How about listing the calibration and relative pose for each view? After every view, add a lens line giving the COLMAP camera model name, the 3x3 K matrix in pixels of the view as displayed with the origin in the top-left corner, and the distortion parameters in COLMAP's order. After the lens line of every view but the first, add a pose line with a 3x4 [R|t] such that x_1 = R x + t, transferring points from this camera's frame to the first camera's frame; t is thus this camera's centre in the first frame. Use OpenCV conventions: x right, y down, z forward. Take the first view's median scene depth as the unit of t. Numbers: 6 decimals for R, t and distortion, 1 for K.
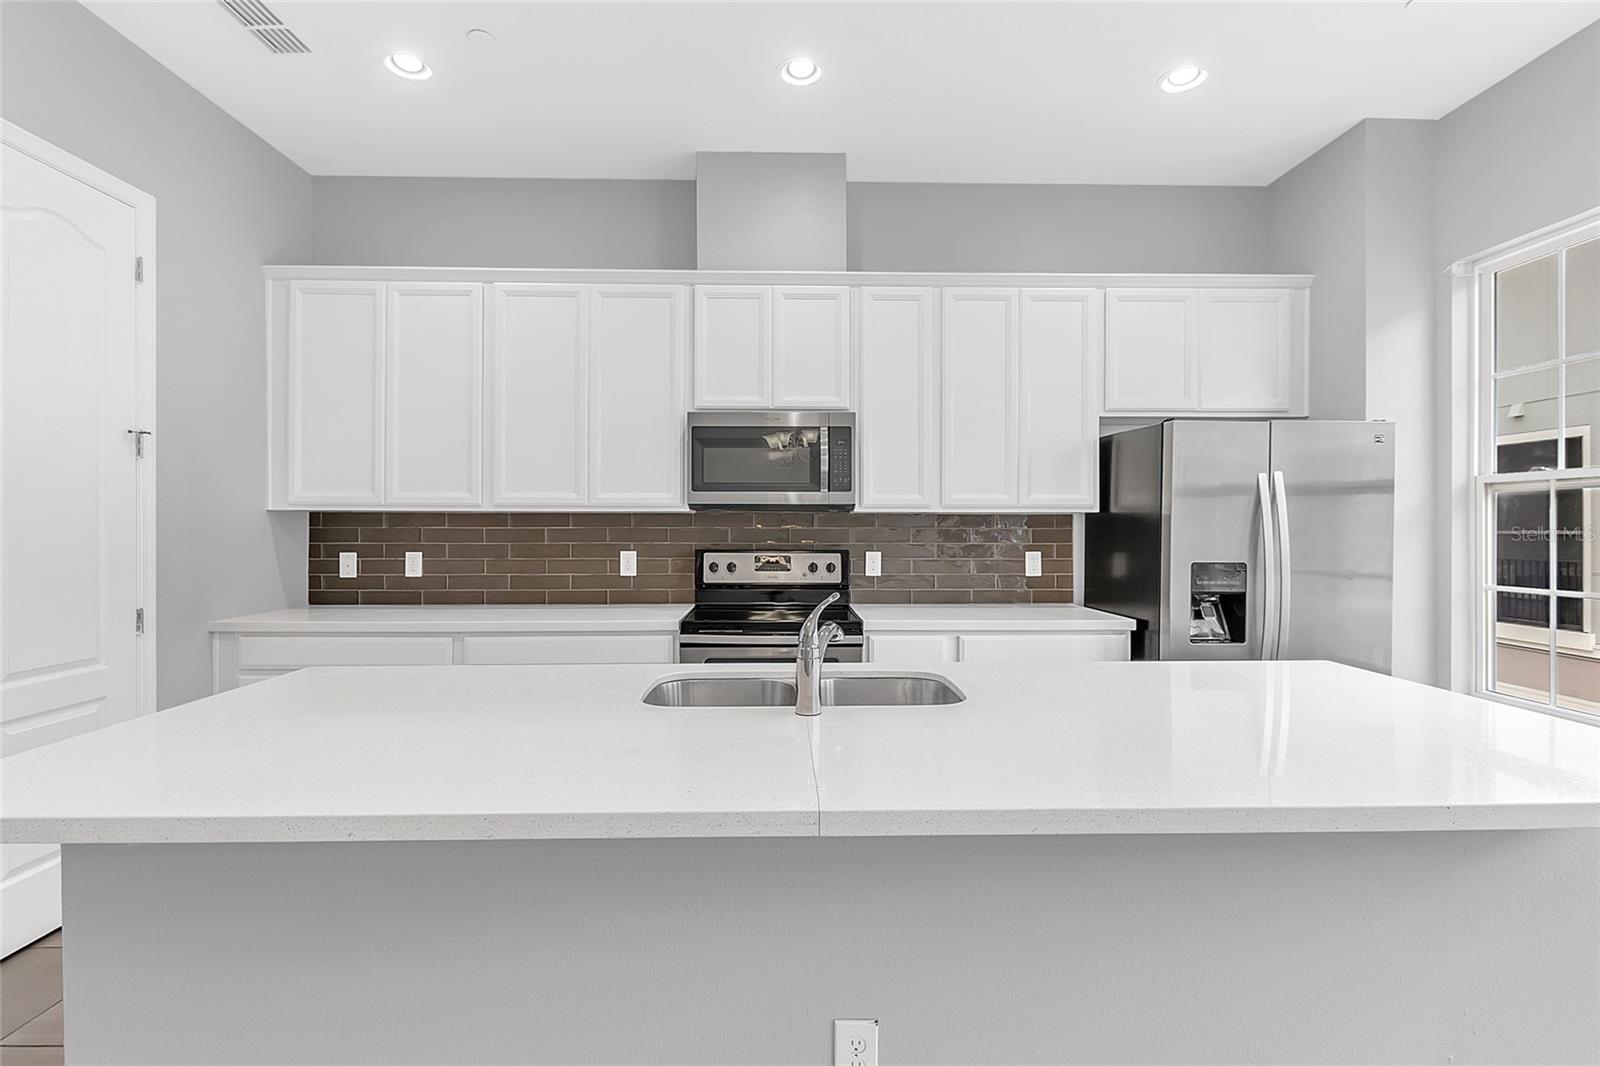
lens RADIAL K [[754.5, 0, 800.4], [0, 754.5, 526.9], [0, 0, 1]] dist [0.012948, -0.004819]
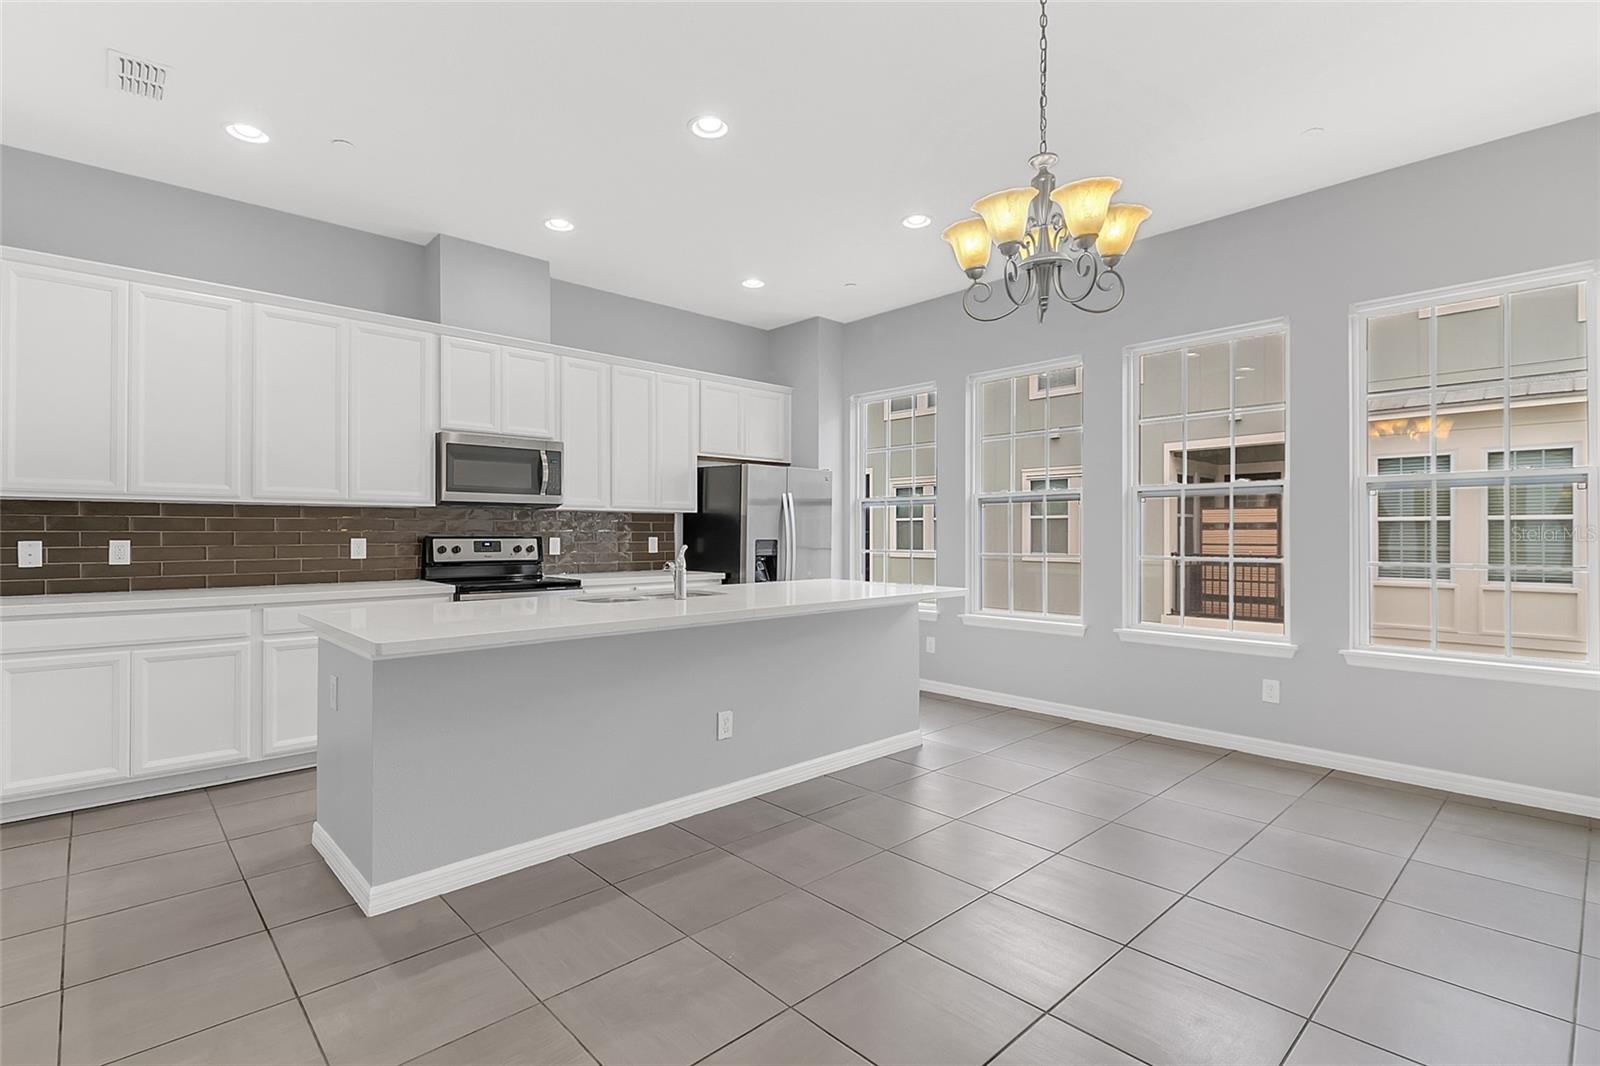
lens RADIAL K [[754.5, 0, 804.4], [0, 754.5, 530.6], [0, 0, 1]] dist [0.012948, -0.004819]
pose [[0.745500, 0.001242, 0.666505, -0.543874], [-0.002707, 0.999996, 0.001164, 0.018087], [-0.666500, -0.002672, 0.745500, -0.405382]]
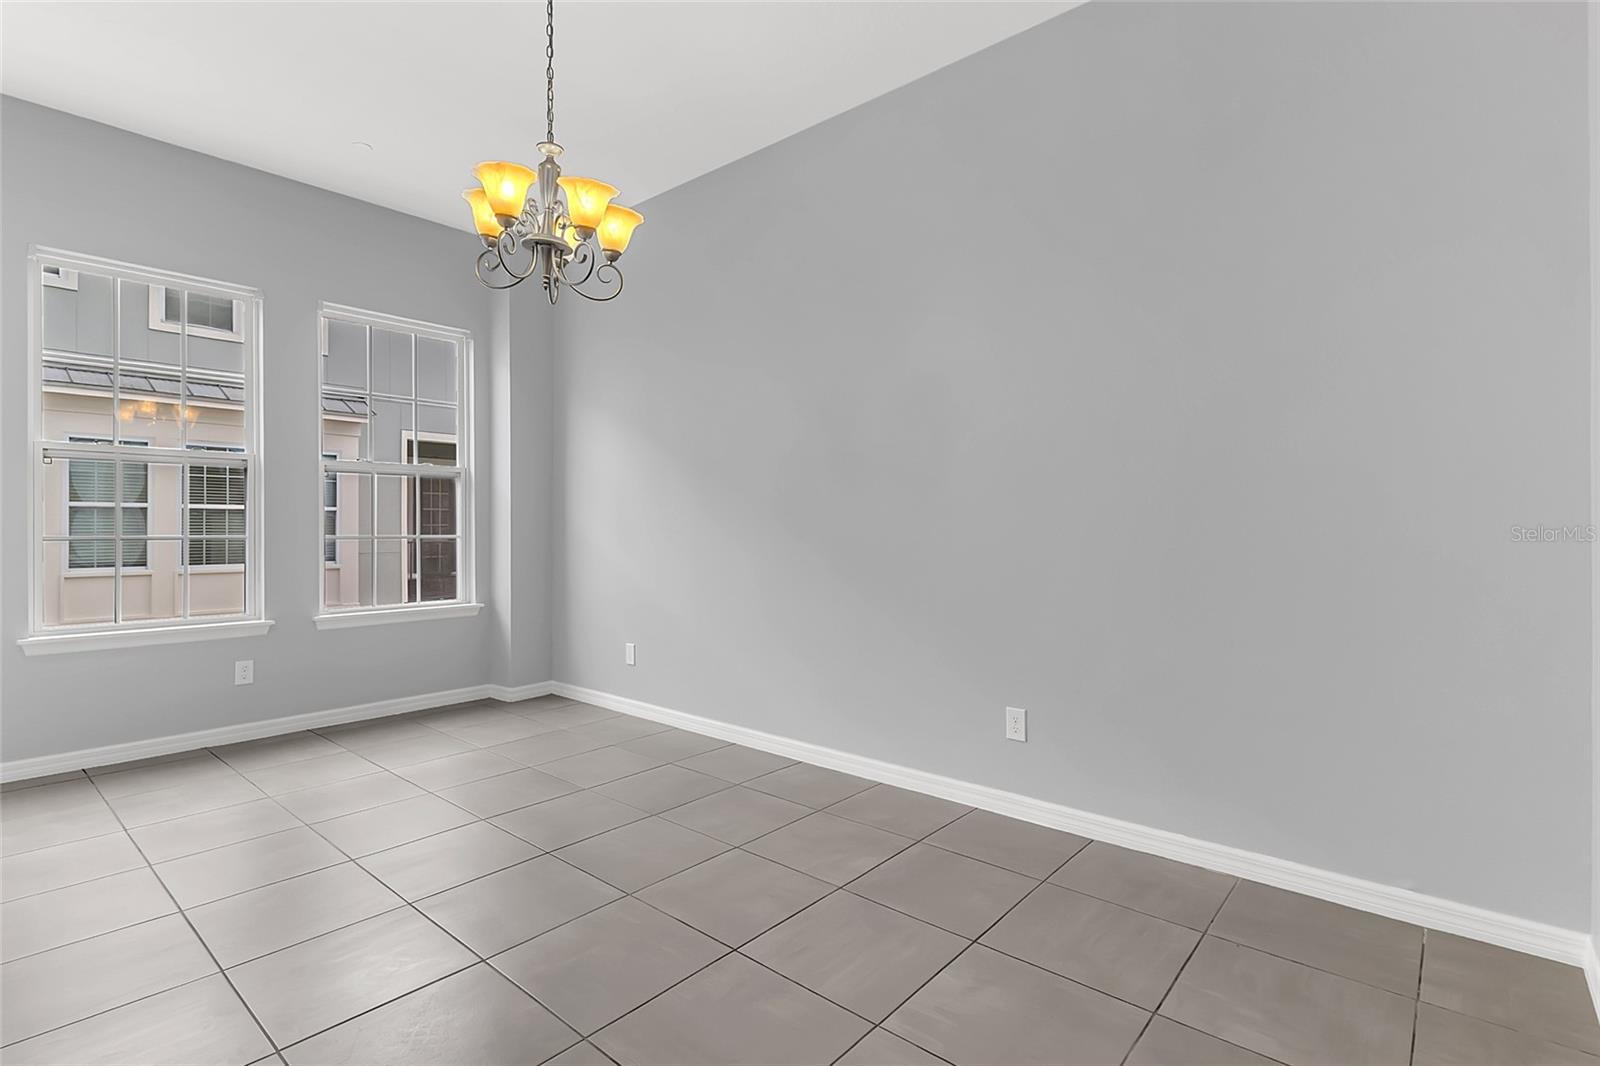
lens RADIAL K [[754.5, 0, 785.3], [0, 754.5, 531.6], [0, 0, 1]] dist [0.012948, -0.004819]
pose [[-0.743596, -0.003222, 0.668622, -0.577309], [-0.006950, 0.999972, -0.002912, 0.055745], [-0.668593, -0.006812, -0.743597, 0.317006]]
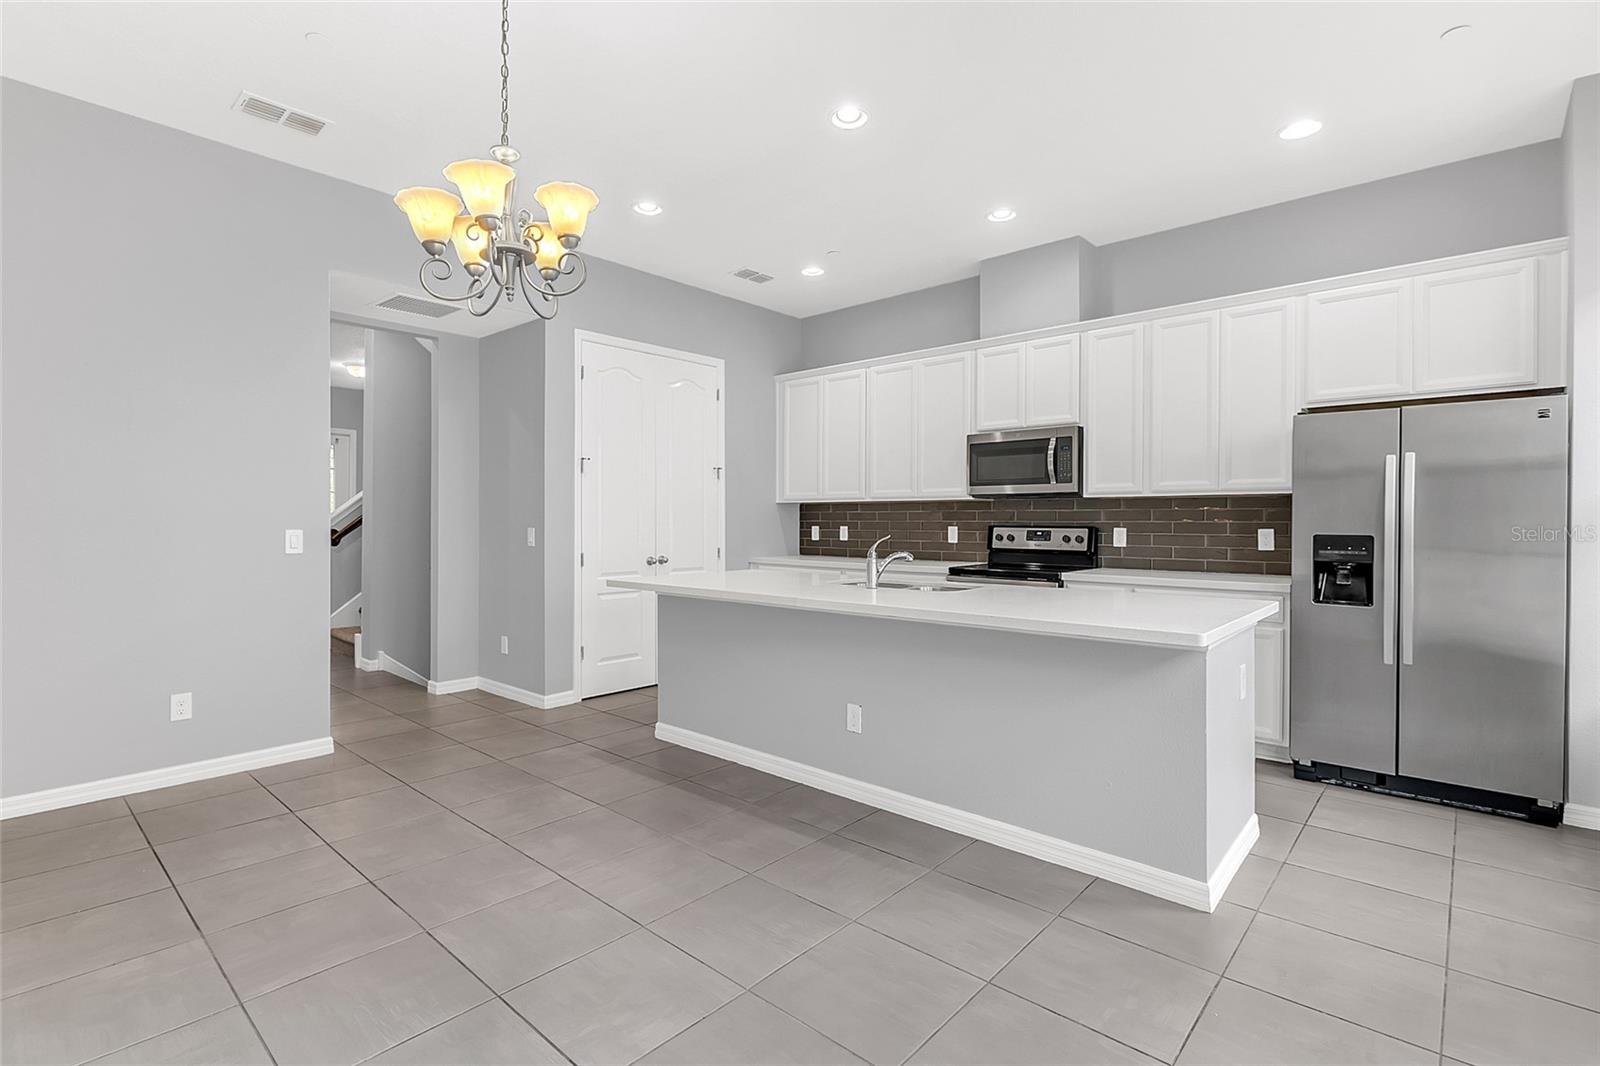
lens RADIAL K [[754.5, 0, 787.6], [0, 754.5, 530.3], [0, 0, 1]] dist [0.012948, -0.004819]
pose [[0.722126, 0.009798, -0.691692, 0.632091], [0.001356, 0.999878, 0.015579, 0.017371], [0.691760, -0.012188, 0.722025, -0.357678]]
